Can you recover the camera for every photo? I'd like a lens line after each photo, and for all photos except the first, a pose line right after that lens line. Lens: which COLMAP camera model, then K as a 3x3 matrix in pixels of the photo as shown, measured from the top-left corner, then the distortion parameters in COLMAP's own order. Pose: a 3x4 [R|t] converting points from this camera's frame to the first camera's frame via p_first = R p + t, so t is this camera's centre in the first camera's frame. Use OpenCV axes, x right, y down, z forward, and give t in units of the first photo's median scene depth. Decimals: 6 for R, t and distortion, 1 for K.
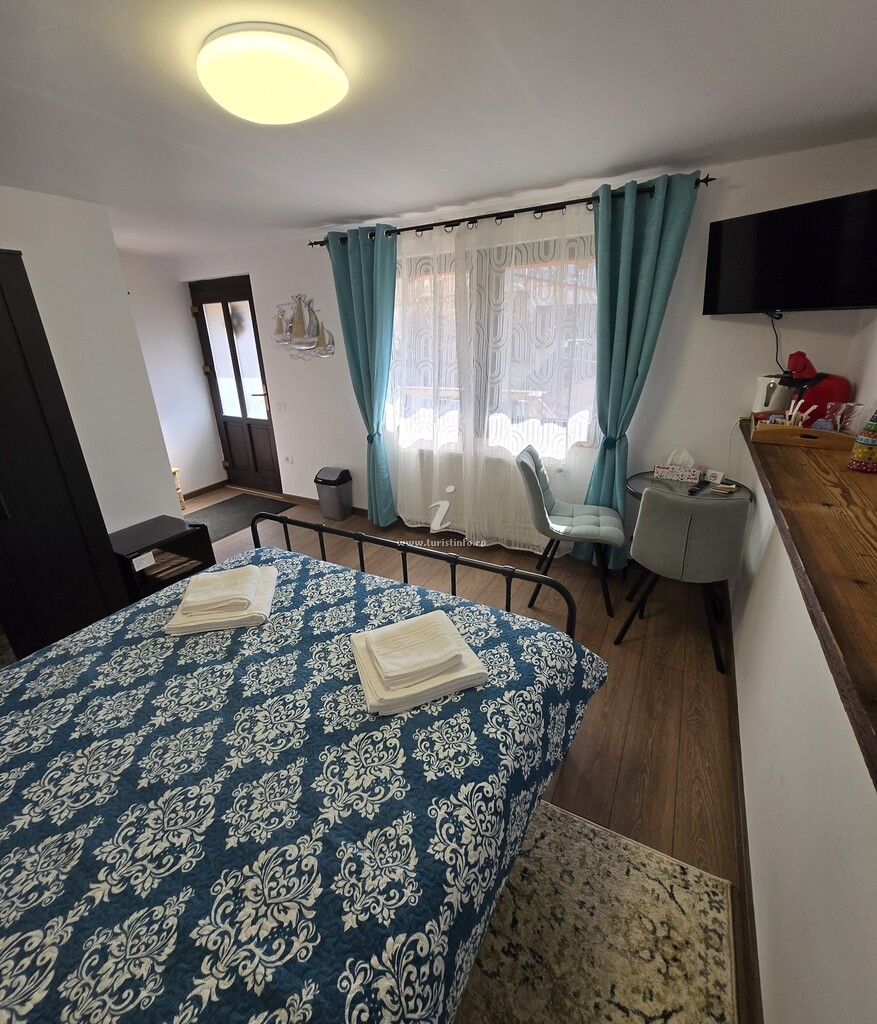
lens RADIAL K [[457.4, 0, 434.2], [0, 457.4, 510.4], [0, 0, 1]] dist [-0.008999, -0.000203]
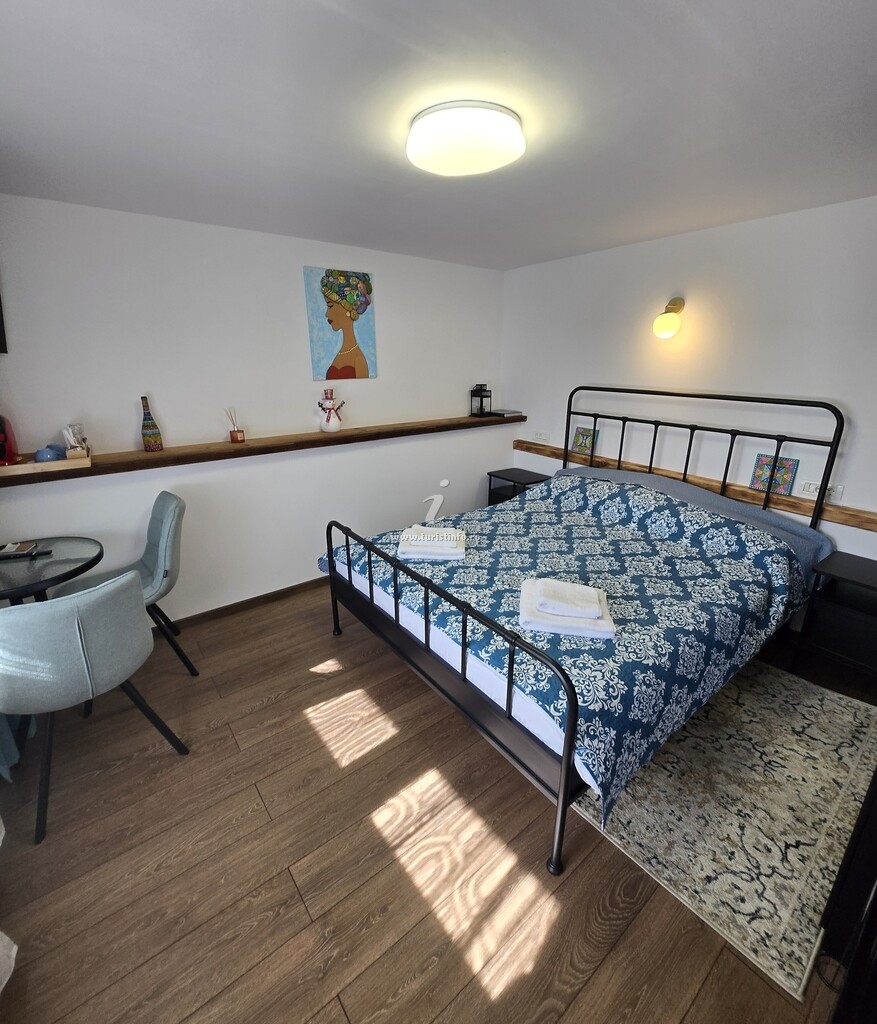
lens RADIAL K [[457.4, 0, 436.9], [0, 457.4, 503.8], [0, 0, 1]] dist [-0.008999, -0.000203]
pose [[-0.918197, -0.089066, 0.385981, -0.622261], [0.172501, 0.787249, 0.592016, -0.715685], [-0.356592, 0.610169, -0.707486, 1.856496]]
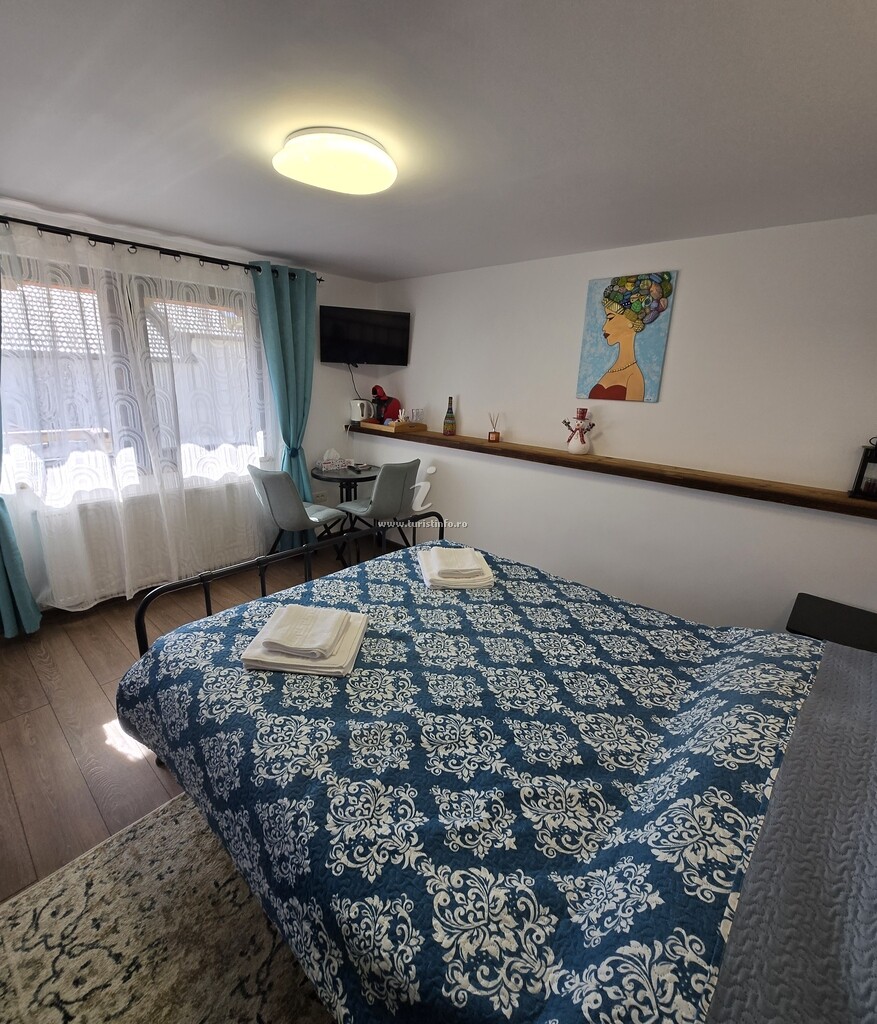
lens RADIAL K [[457.4, 0, 441.6], [0, 457.4, 508.9], [0, 0, 1]] dist [-0.008999, -0.000203]
pose [[0.212326, -0.236182, 0.948228, -1.320018], [0.312565, 0.935790, 0.163095, -0.128185], [-0.925862, 0.261754, 0.272514, 0.482110]]
